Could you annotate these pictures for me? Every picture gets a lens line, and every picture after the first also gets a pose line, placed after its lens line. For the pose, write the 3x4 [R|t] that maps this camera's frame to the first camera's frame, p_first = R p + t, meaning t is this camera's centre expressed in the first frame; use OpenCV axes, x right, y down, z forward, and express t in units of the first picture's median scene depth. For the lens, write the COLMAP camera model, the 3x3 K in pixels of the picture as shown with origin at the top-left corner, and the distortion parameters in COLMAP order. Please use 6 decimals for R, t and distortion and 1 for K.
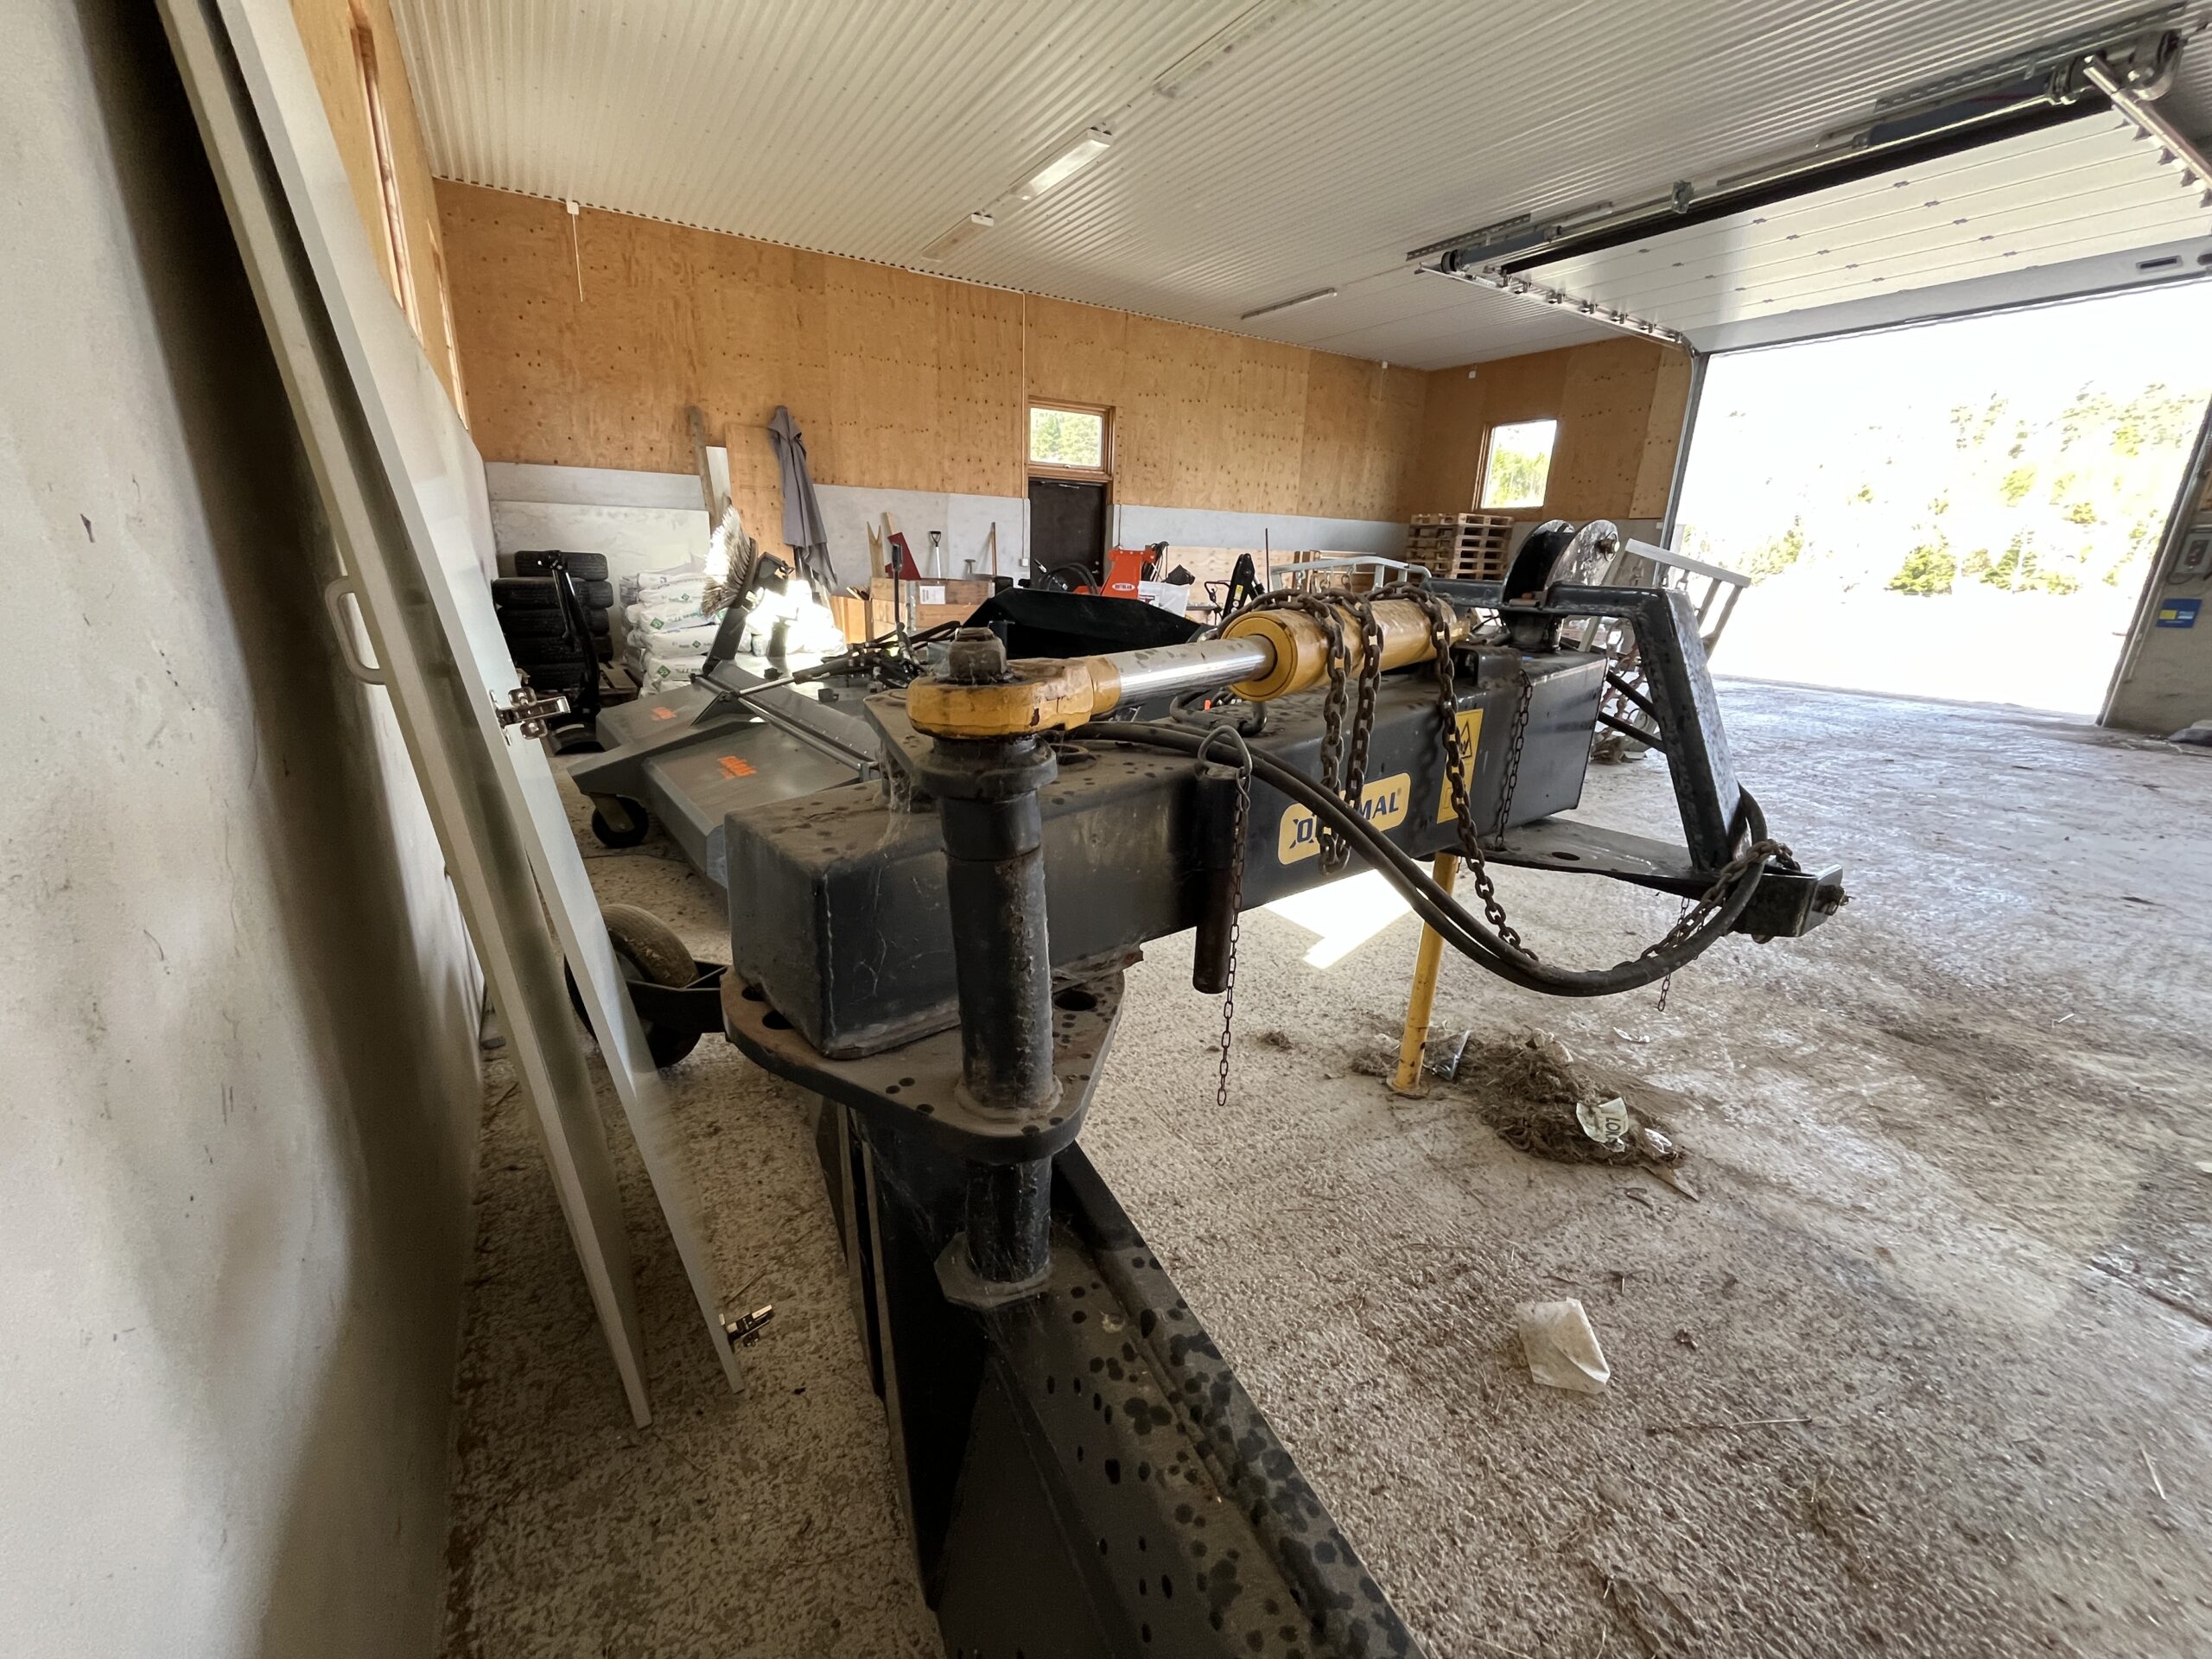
lens RADIAL K [[894.5, 0, 1091.5], [0, 894.5, 836.6], [0, 0, 1]] dist [-0.003066, -0.000116]
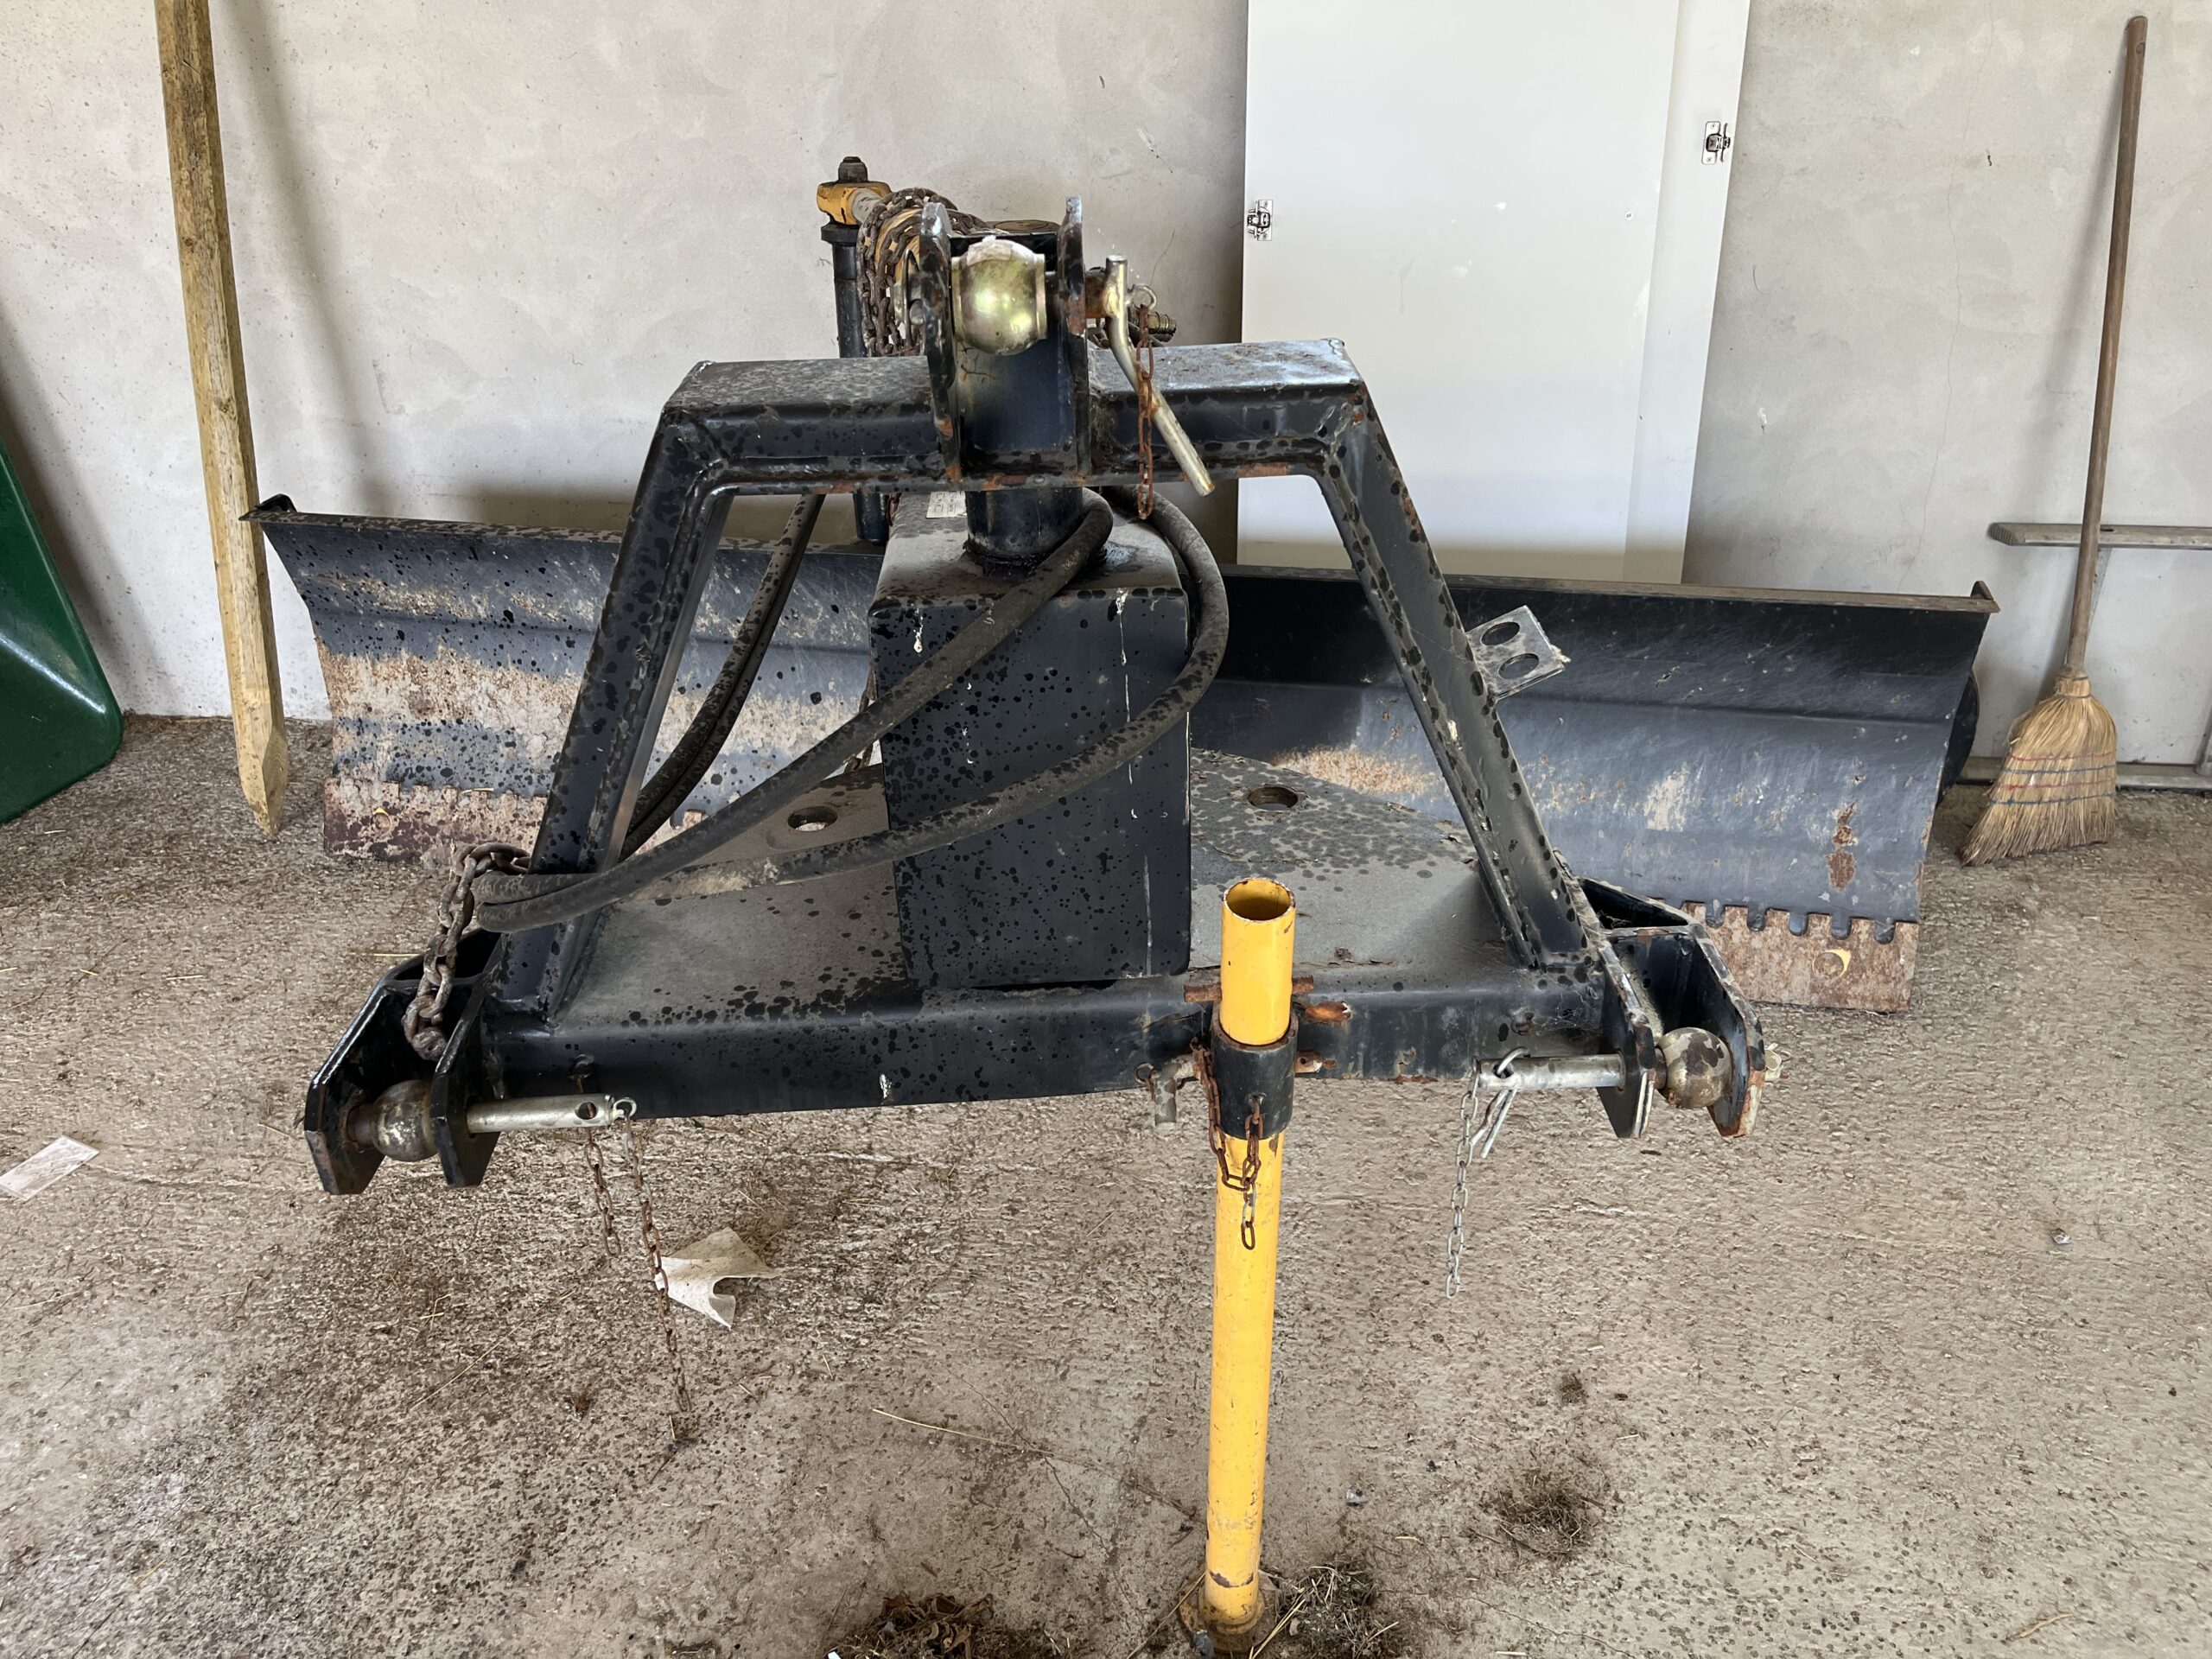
lens RADIAL K [[1684.7, 0, 1110.7], [0, 1684.7, 832.0], [0, 0, 1]] dist [0.050376, -0.050614]
pose [[-0.611174, 0.370099, -0.699638, 1.079631], [-0.217640, 0.771287, 0.598121, -0.583770], [0.760986, 0.517825, -0.390842, 1.477510]]
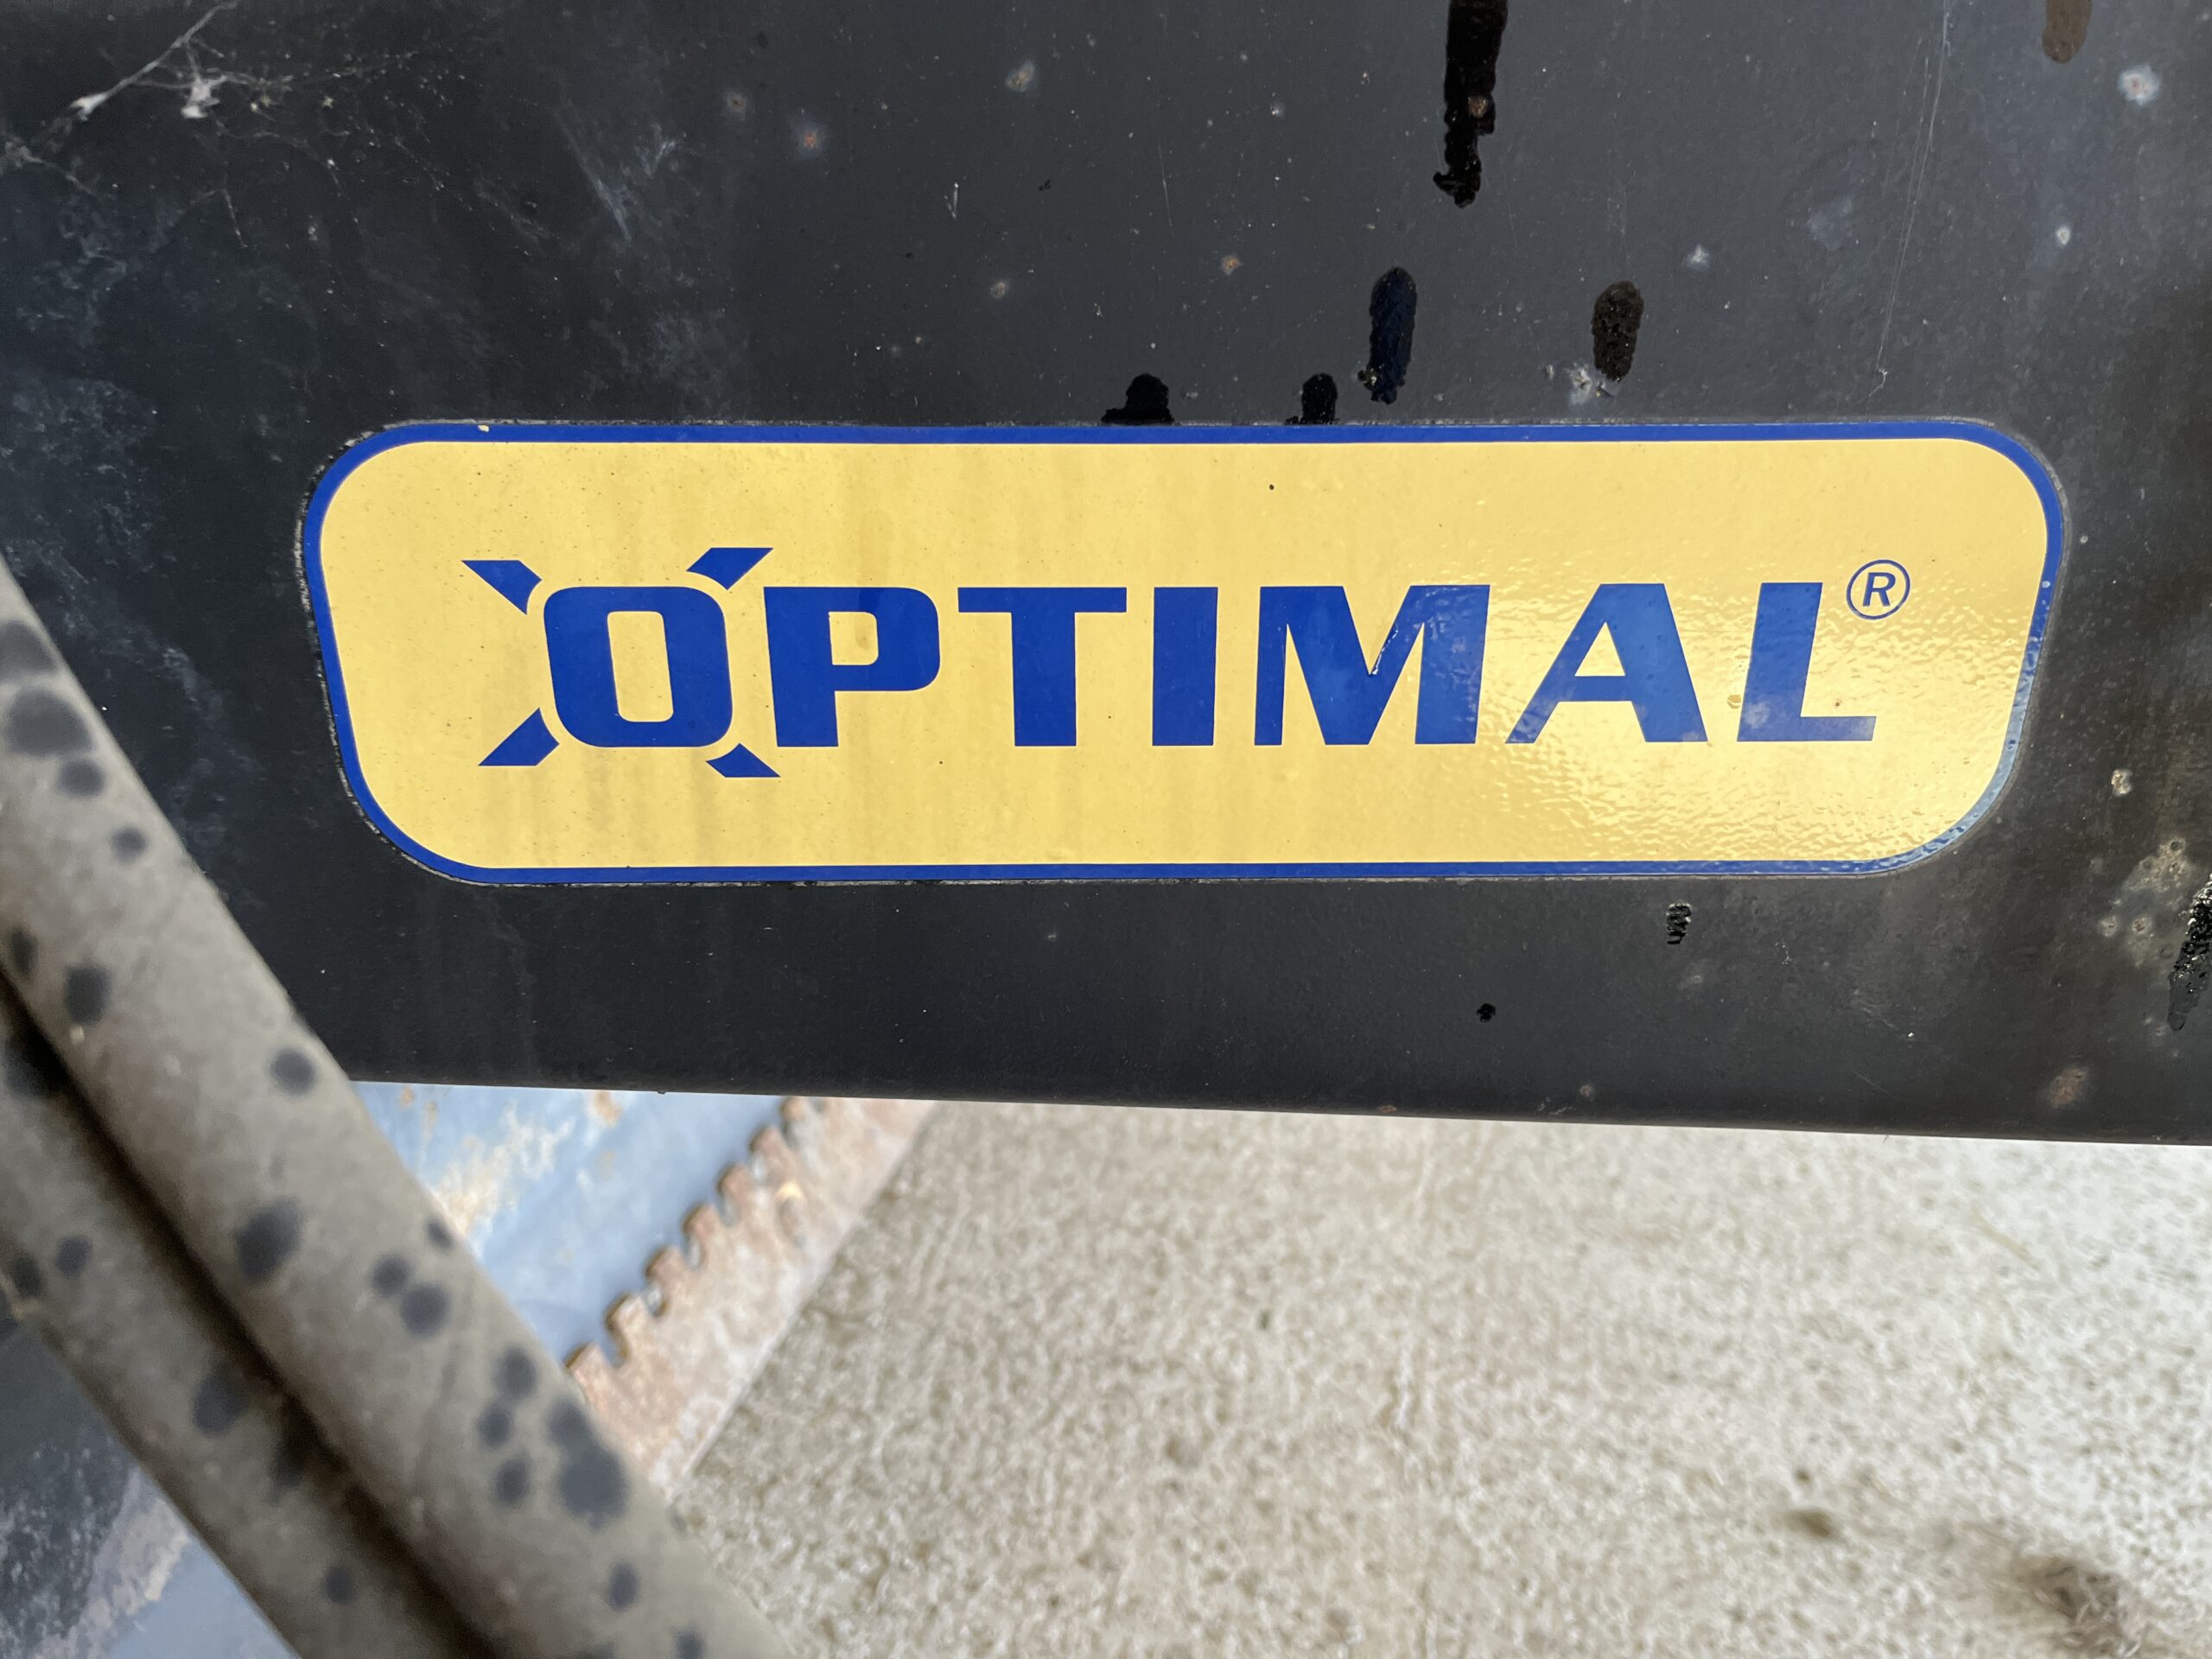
lens RADIAL K [[1689.5, 0, 1106.0], [0, 1689.5, 829.5], [0, 0, 1]] dist [0.059977, -0.122964]
pose [[0.764318, 0.252676, -0.593272, 0.334741], [-0.189963, 0.967432, 0.167301, -0.030686], [0.616224, -0.015171, 0.787425, 0.634293]]
